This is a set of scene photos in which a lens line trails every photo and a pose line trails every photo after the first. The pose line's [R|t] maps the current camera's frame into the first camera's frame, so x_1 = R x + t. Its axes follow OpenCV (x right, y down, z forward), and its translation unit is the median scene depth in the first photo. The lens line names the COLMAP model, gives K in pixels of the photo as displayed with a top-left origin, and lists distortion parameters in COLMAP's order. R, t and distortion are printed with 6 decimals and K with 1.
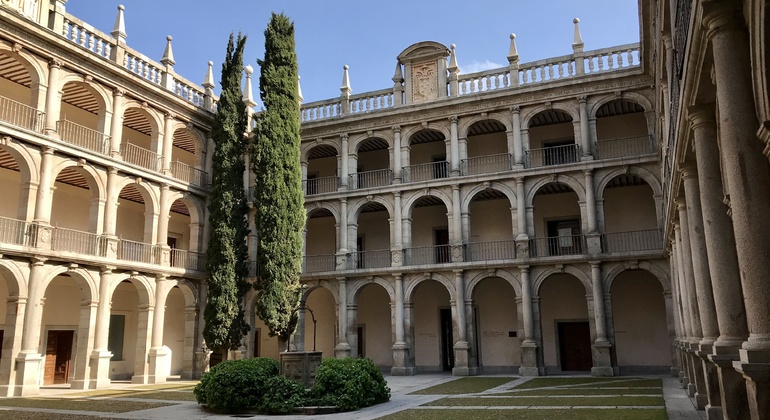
lens RADIAL K [[615.4, 0, 385.0], [0, 615.4, 210.0], [0, 0, 1]] dist [0.112937, -0.183105]
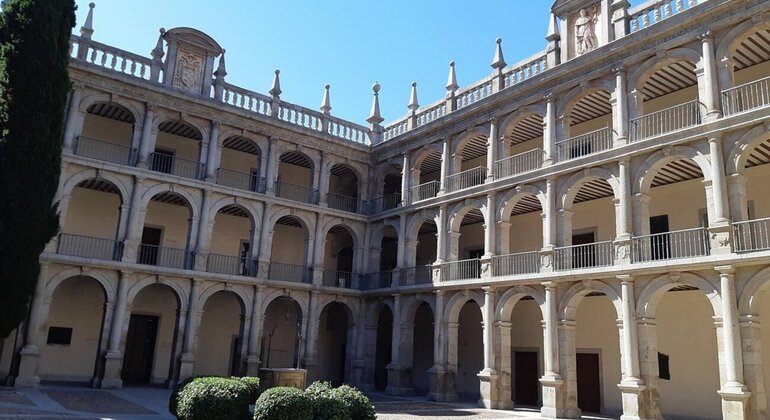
lens RADIAL K [[615.4, 0, 385.0], [0, 615.4, 210.0], [0, 0, 1]] dist [0.112937, -0.183105]
pose [[0.522480, 0.243491, 0.817146, -0.533853], [-0.239365, 0.961705, -0.133518, 0.052490], [-0.818364, -0.125836, 0.560755, 0.224552]]
